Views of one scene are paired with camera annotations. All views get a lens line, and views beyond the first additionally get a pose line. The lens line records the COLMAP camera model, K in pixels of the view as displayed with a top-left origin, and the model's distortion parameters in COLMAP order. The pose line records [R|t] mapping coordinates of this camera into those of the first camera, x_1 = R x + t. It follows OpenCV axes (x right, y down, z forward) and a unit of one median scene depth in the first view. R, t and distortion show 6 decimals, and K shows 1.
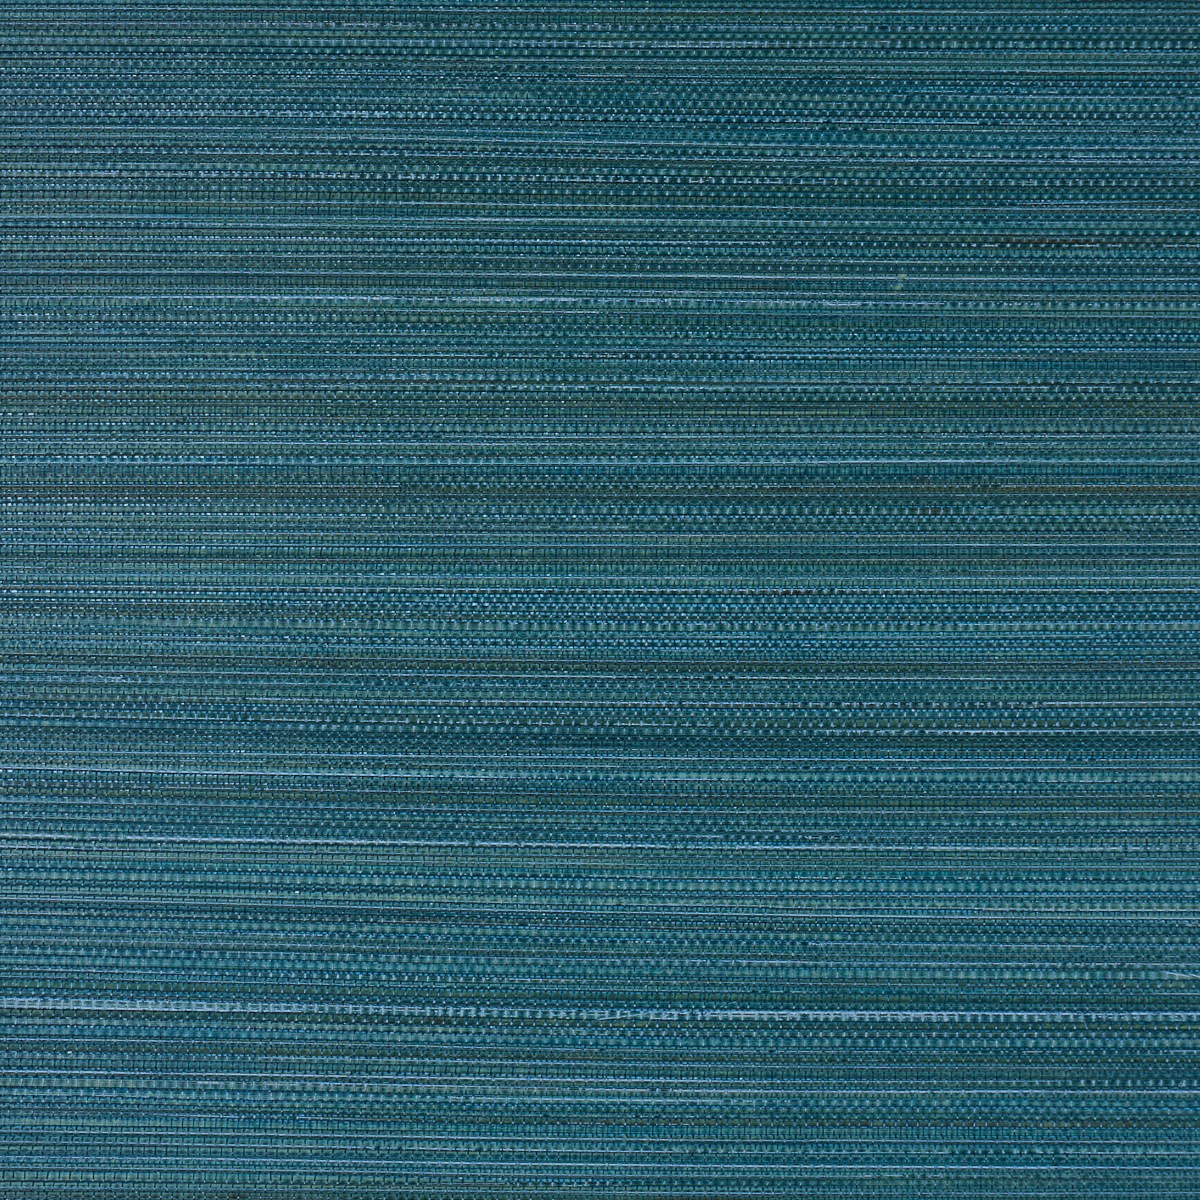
lens RADIAL K [[4313.7, 0, 599.7], [0, 4313.7, 600.1], [0, 0, 1]] dist [-0.083699, 0.000000]
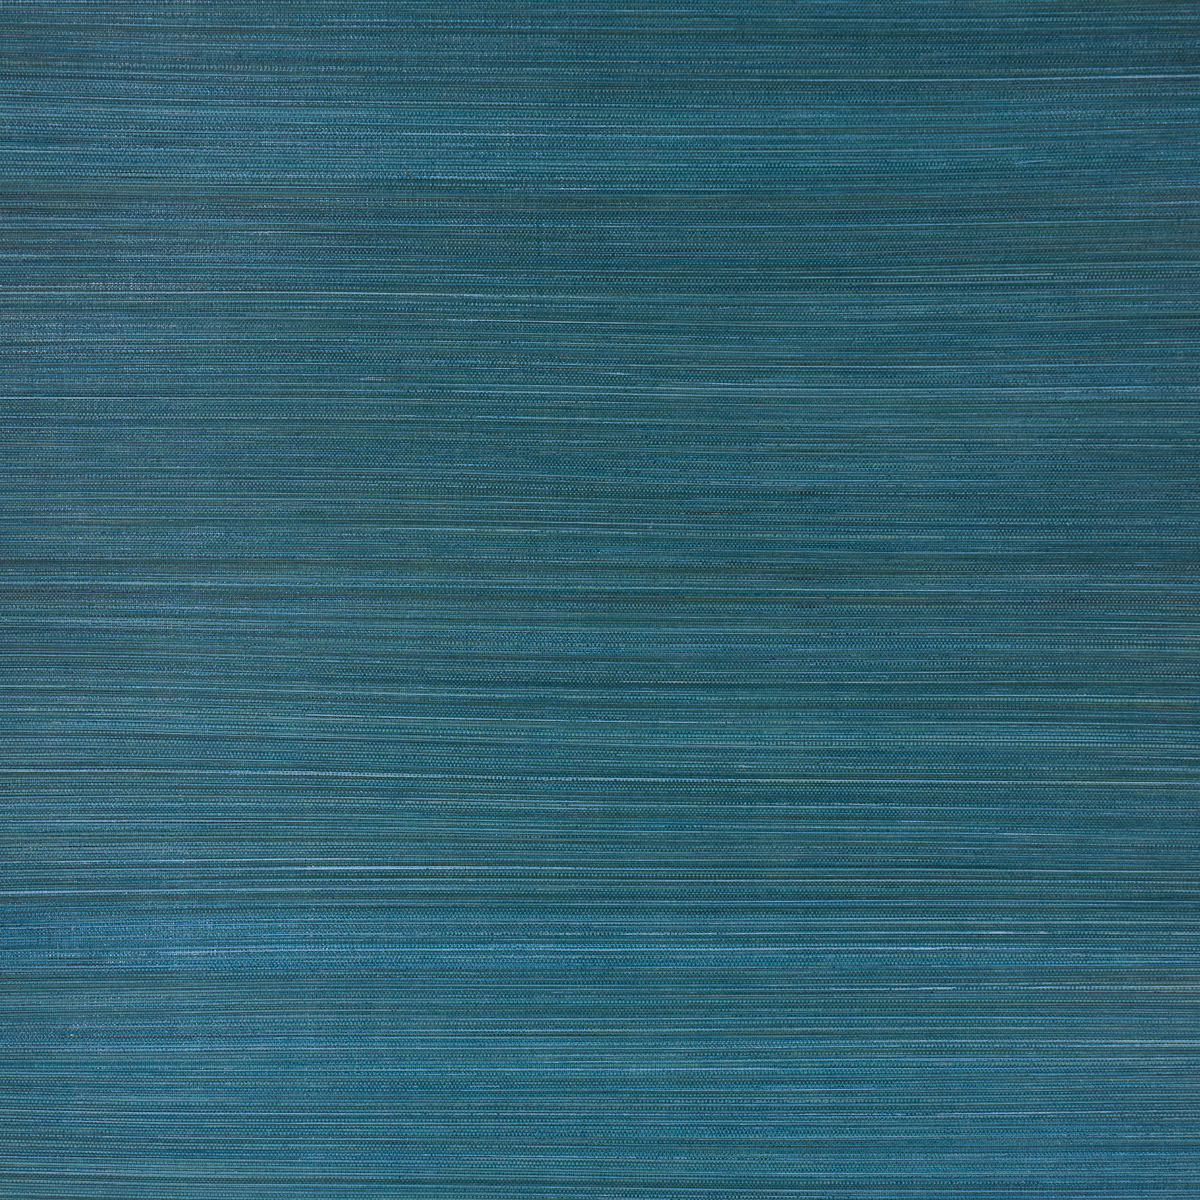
lens RADIAL K [[4313.7, 0, 600.0], [0, 4313.7, 600.1], [0, 0, 1]] dist [-0.083699, 0.000000]
pose [[0.997906, 0.007033, 0.064290, -0.149686], [-0.010634, 0.998383, 0.055849, -0.185373], [-0.063793, -0.056416, 0.996367, -1.877363]]
